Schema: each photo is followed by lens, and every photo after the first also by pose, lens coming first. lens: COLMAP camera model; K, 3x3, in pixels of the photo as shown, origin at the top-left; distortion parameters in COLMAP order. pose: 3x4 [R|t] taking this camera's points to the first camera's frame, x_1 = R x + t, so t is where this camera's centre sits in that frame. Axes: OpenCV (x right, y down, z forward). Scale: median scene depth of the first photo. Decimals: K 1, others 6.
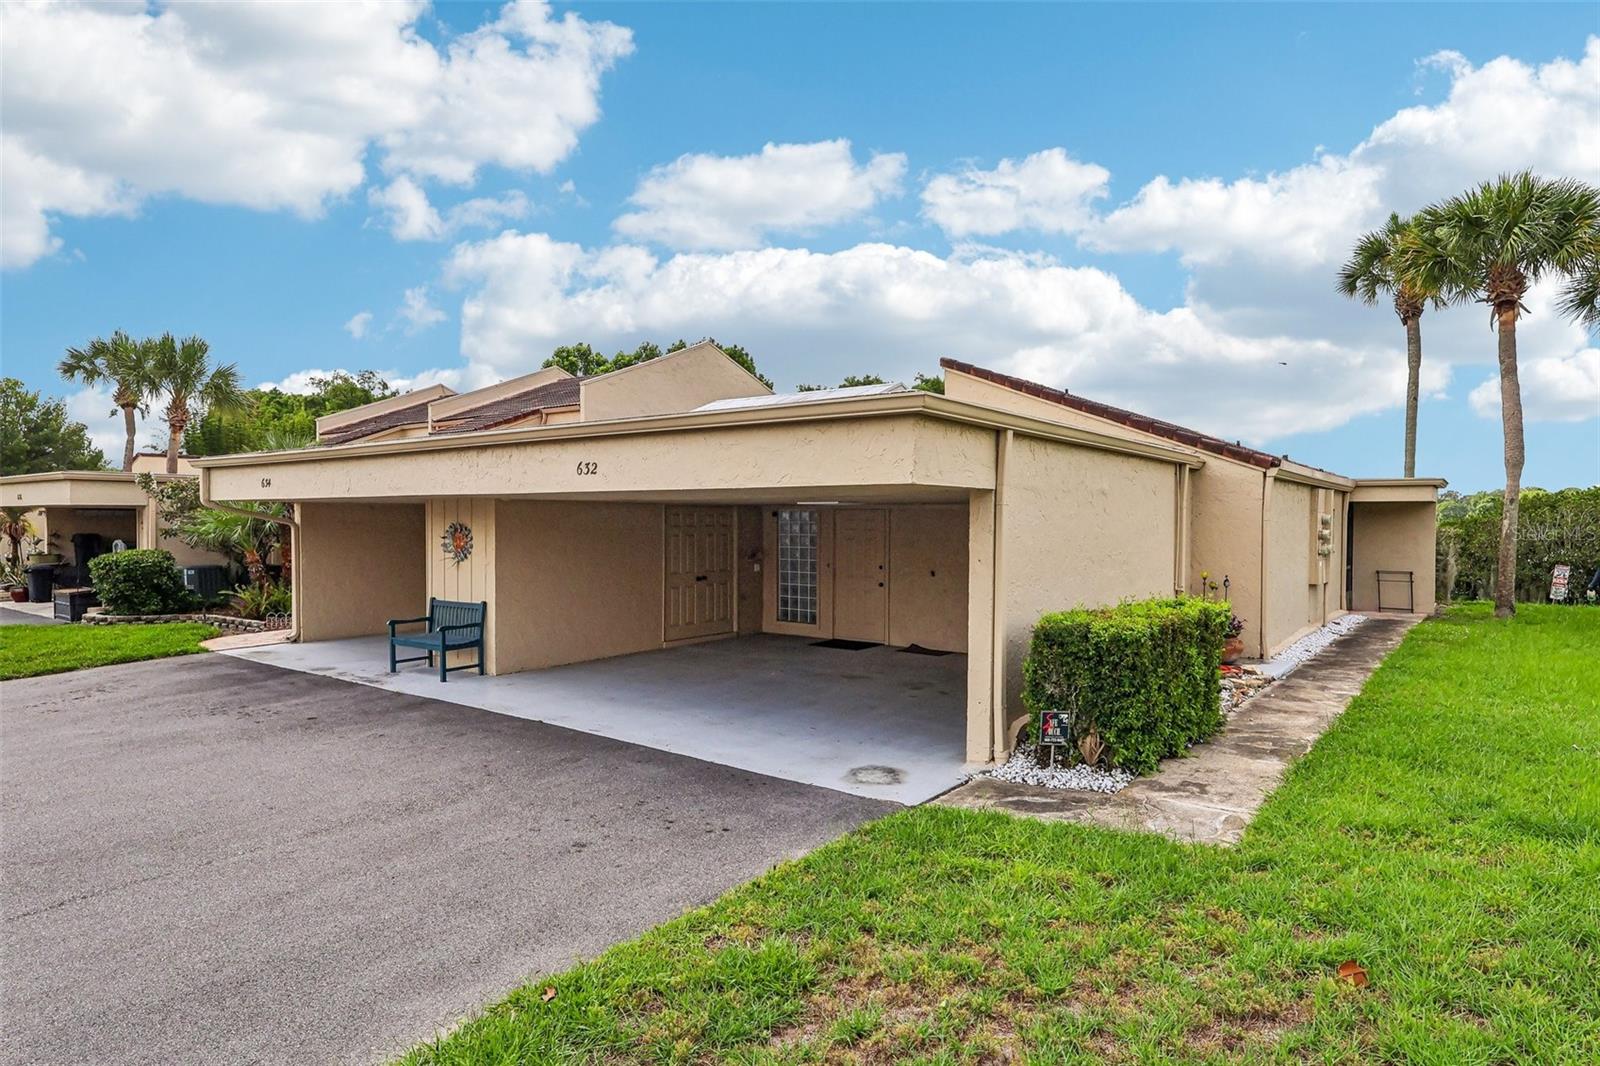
lens RADIAL K [[886.8, 0, 806.2], [0, 886.8, 534.4], [0, 0, 1]] dist [0.002409, 0.000119]
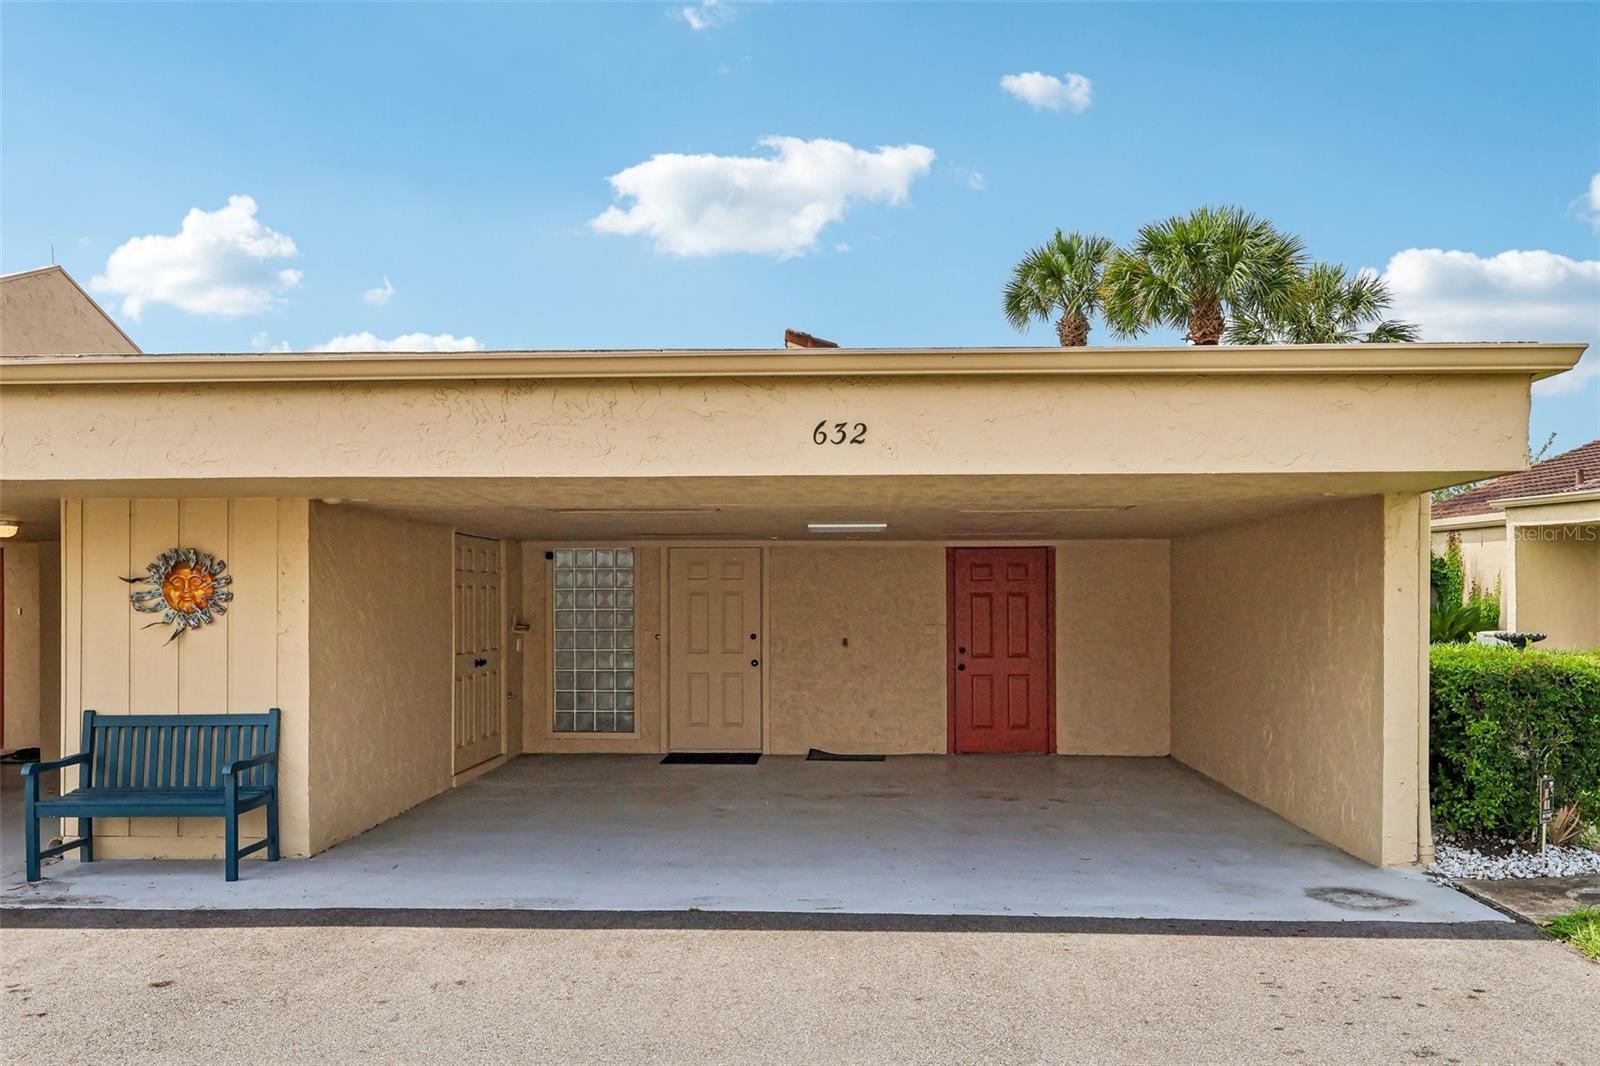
lens RADIAL K [[1265.1, 0, 816.9], [0, 1265.1, 599.5], [0, 0, 1]] dist [0.004787, -0.000411]
pose [[0.826811, -0.004346, 0.562463, -0.507773], [0.013898, 0.999823, -0.012705, 0.028397], [-0.562308, 0.018321, 0.826725, 0.258273]]
